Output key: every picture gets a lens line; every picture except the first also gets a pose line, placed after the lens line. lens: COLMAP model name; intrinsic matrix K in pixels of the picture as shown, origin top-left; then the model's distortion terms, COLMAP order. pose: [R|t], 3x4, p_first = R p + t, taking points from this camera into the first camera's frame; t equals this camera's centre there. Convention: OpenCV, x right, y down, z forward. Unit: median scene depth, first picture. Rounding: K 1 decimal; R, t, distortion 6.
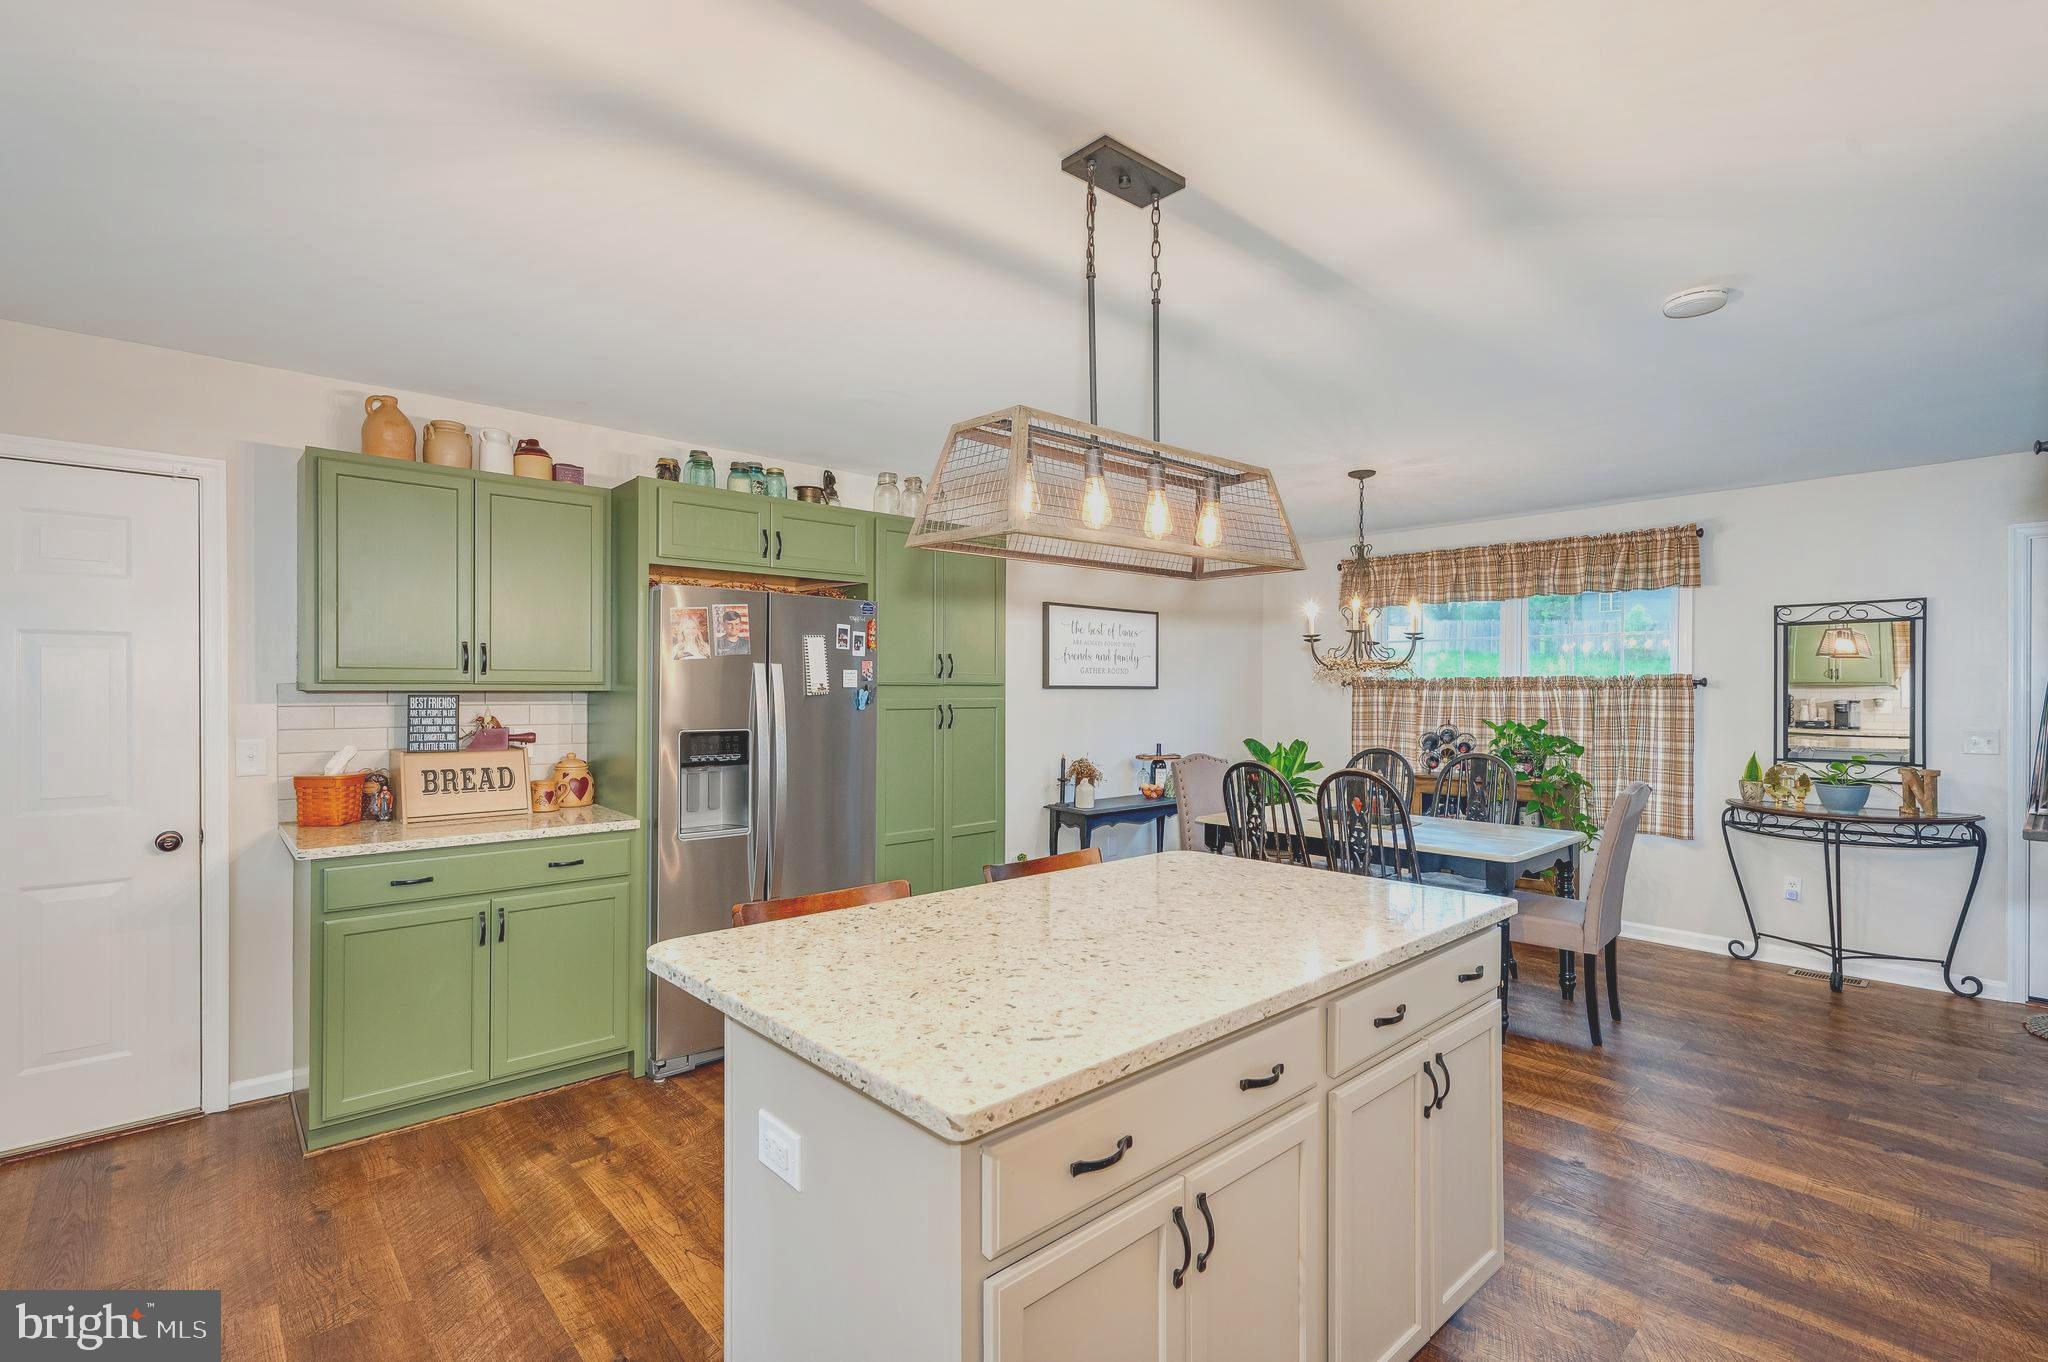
lens RADIAL K [[938.0, 0, 1029.2], [0, 938.0, 695.3], [0, 0, 1]] dist [0.000324, 0.000384]
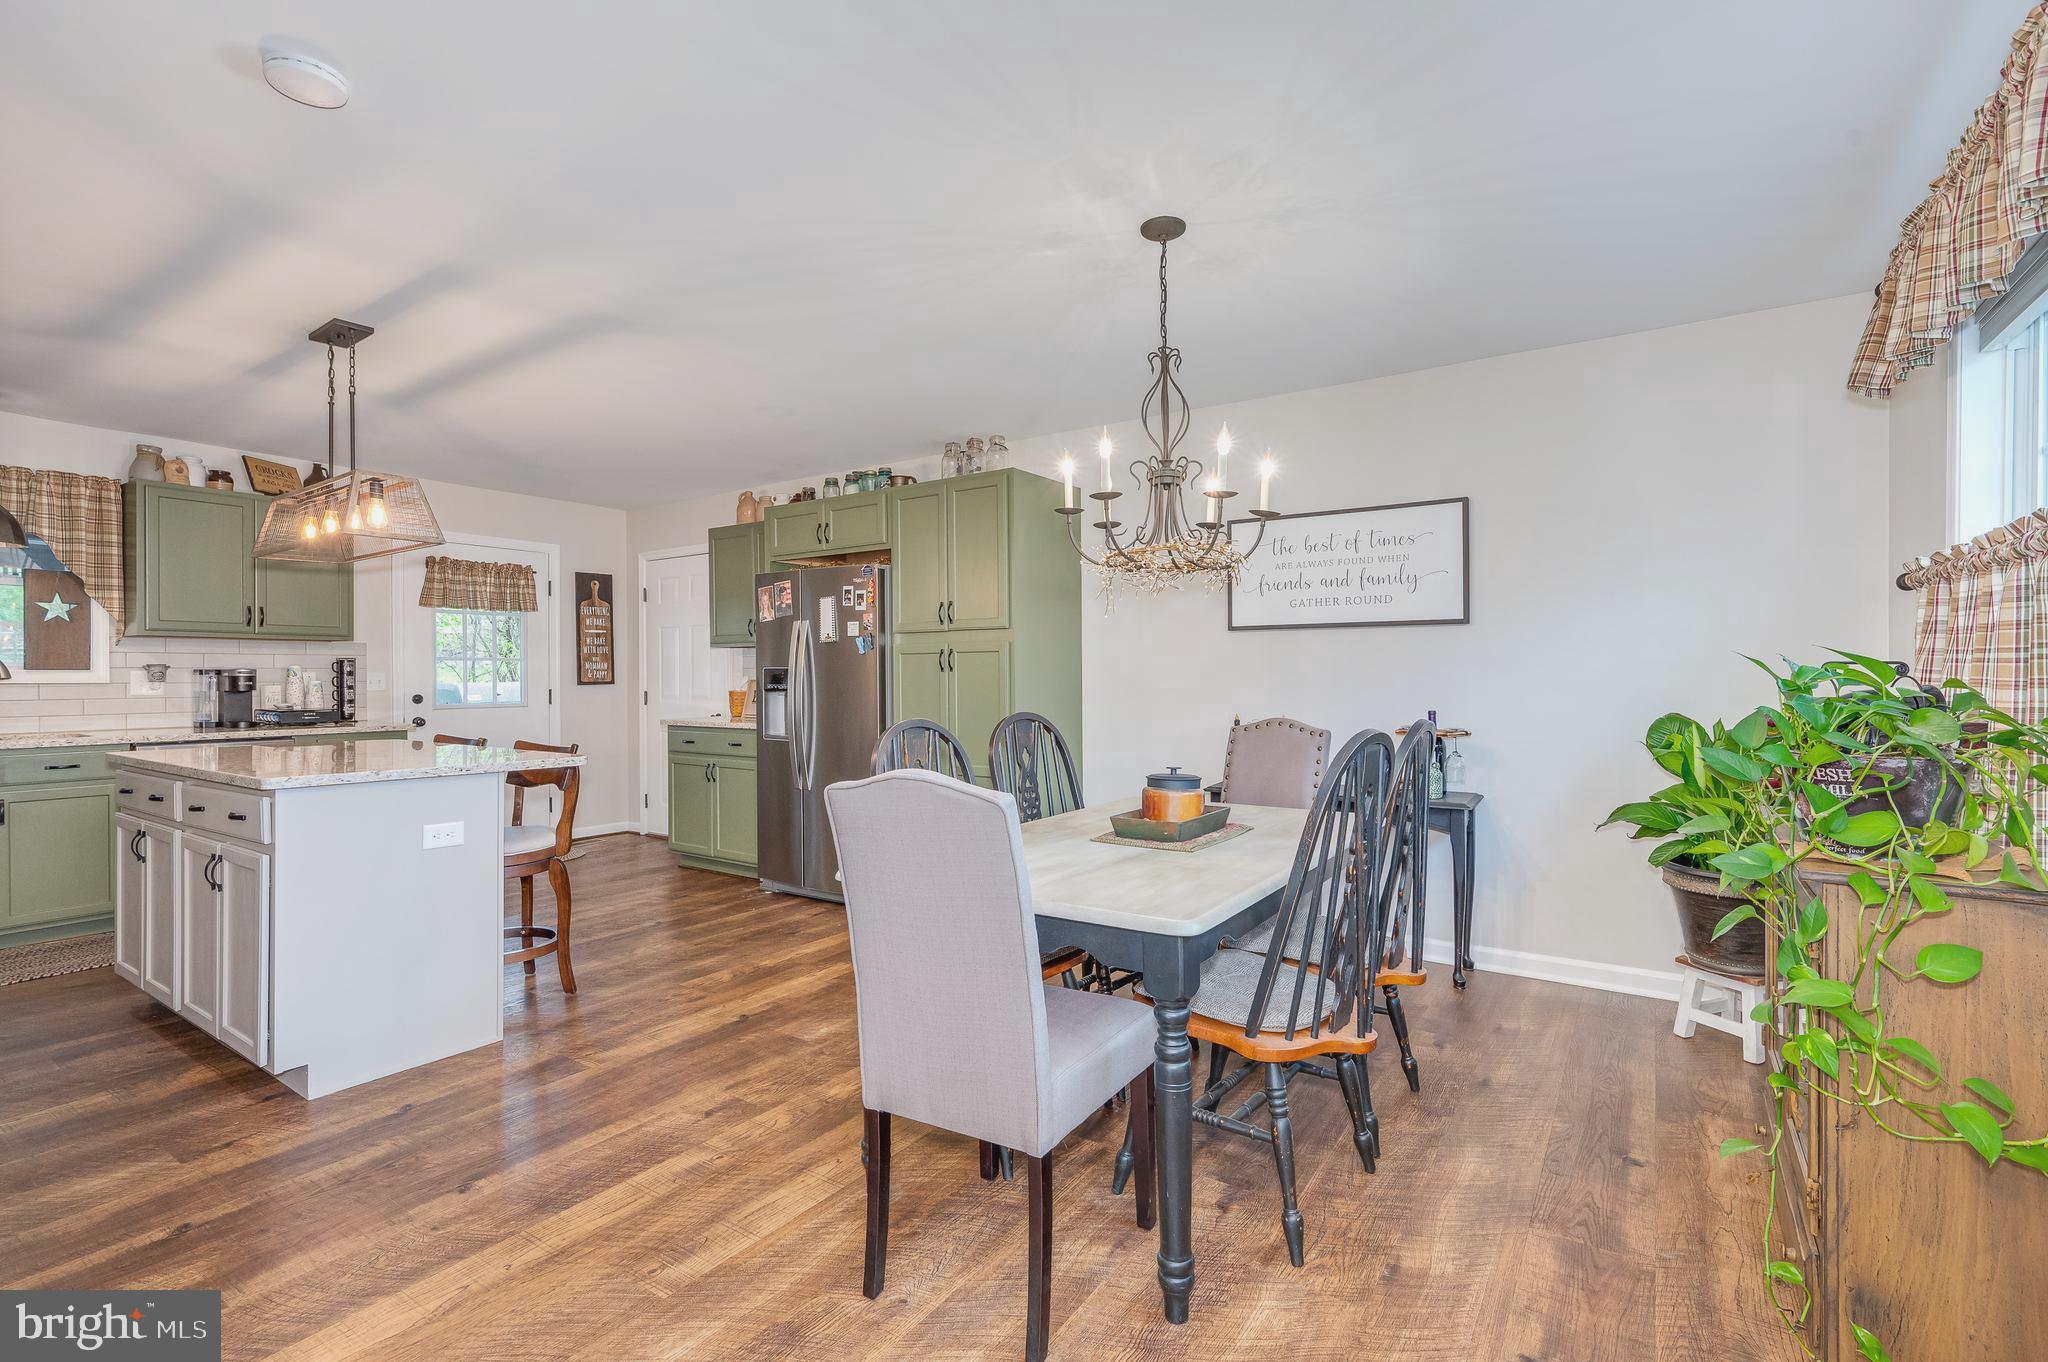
lens RADIAL K [[938.0, 0, 1038.9], [0, 938.0, 683.1], [0, 0, 1]] dist [0.000324, 0.000384]
pose [[0.238381, 0.004246, -0.971162, 0.884861], [-0.000991, 0.999991, 0.004129, 0.040208], [0.971171, -0.000022, 0.238383, 0.771421]]
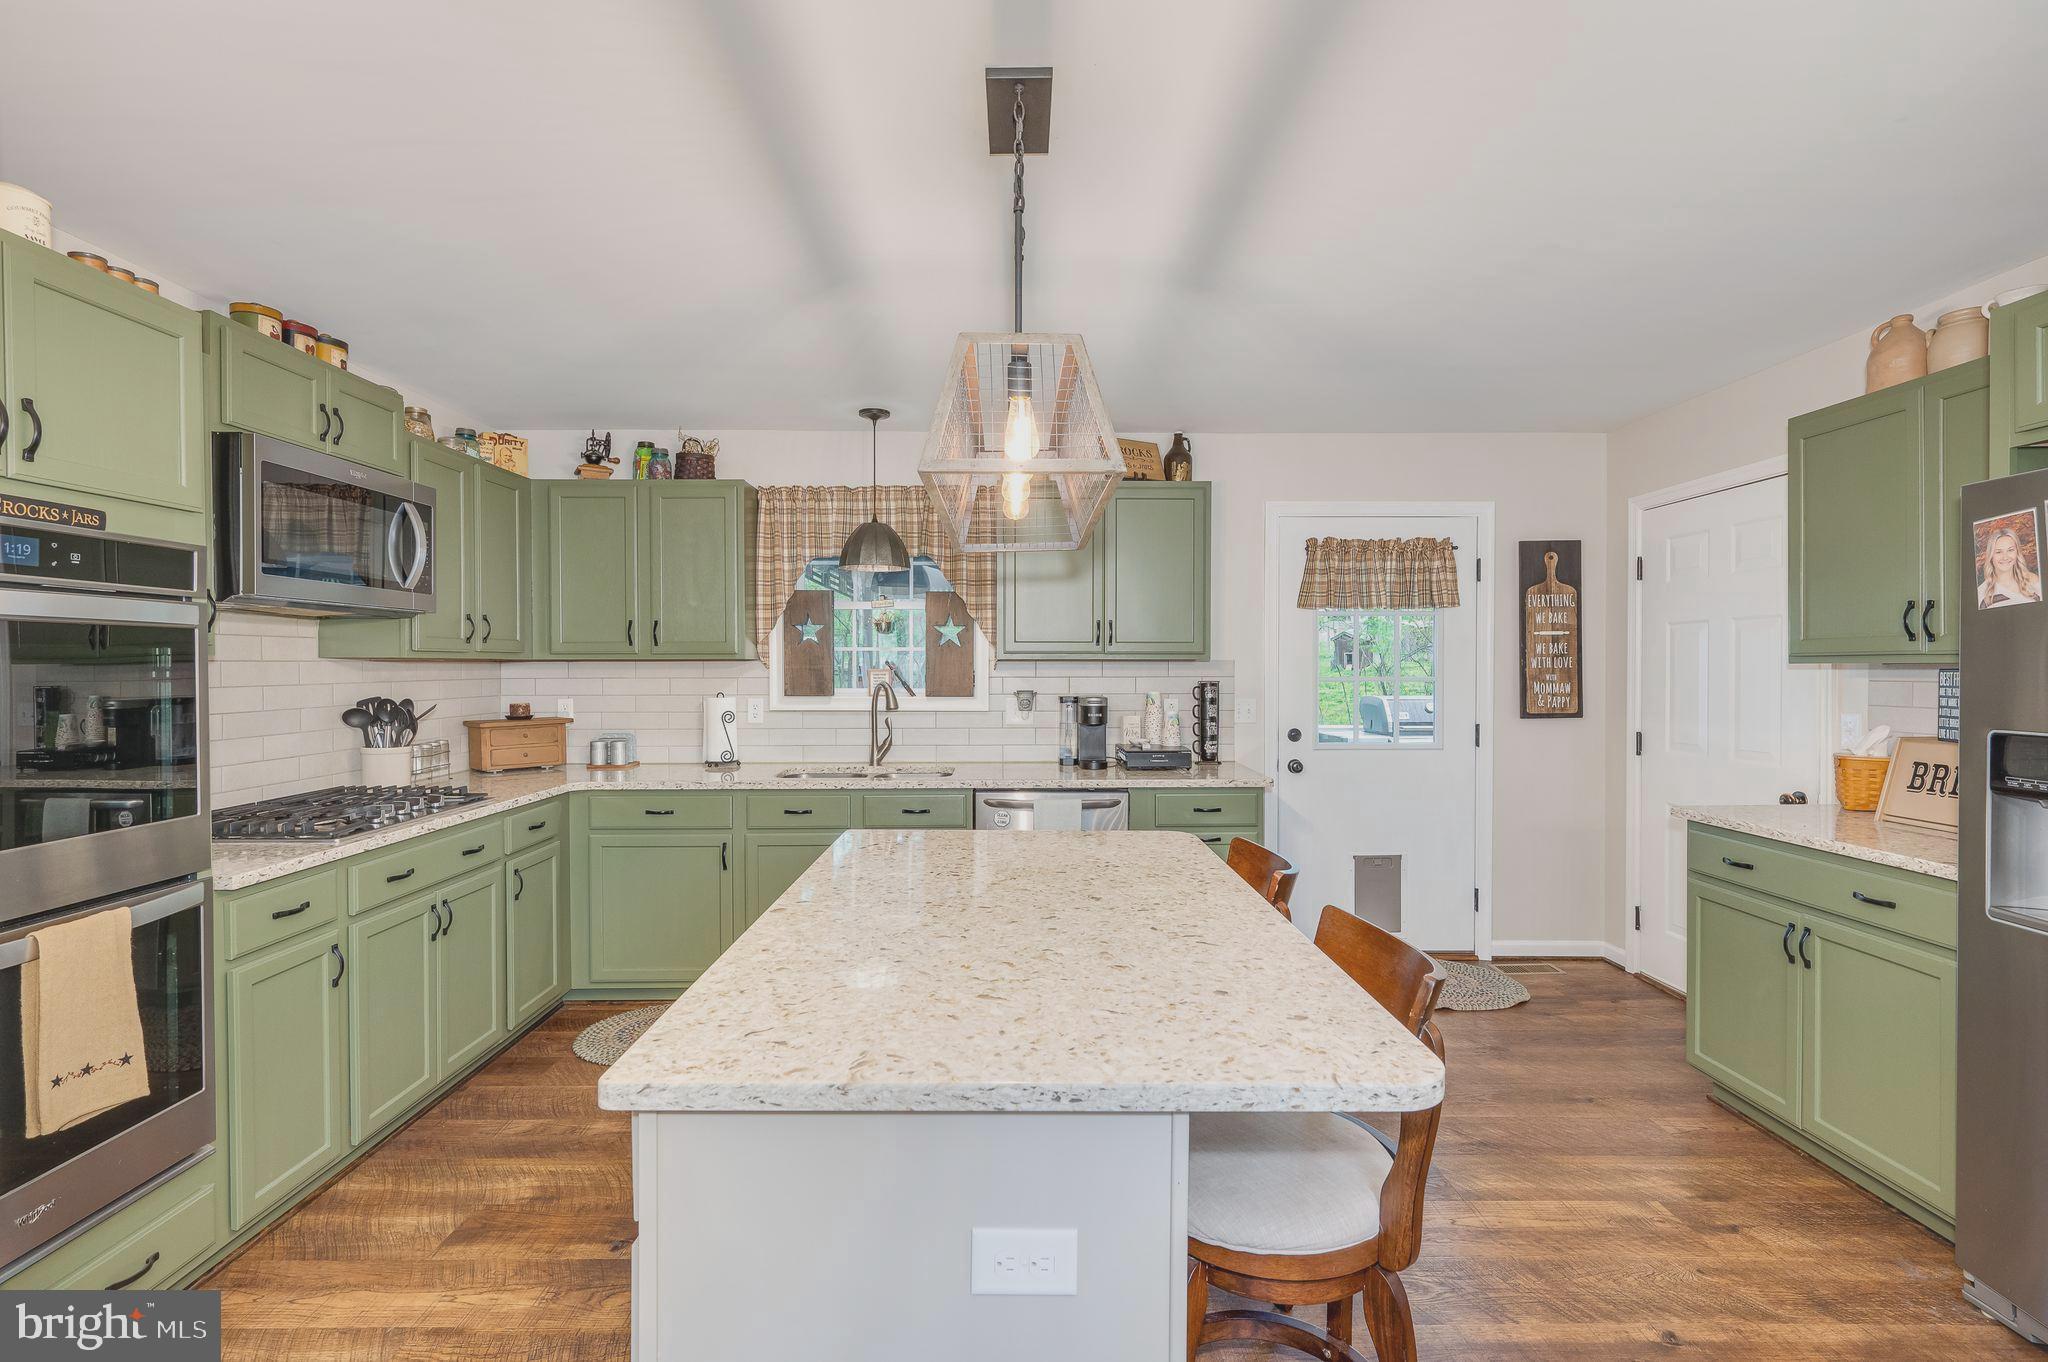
lens RADIAL K [[938.0, 0, 1015.3], [0, 938.0, 675.7], [0, 0, 1]] dist [0.000324, 0.000384]
pose [[-0.673735, 0.004553, -0.738959, 0.334722], [-0.005412, 0.999924, 0.011095, 0.000790], [0.738953, 0.011474, -0.673659, 0.680497]]
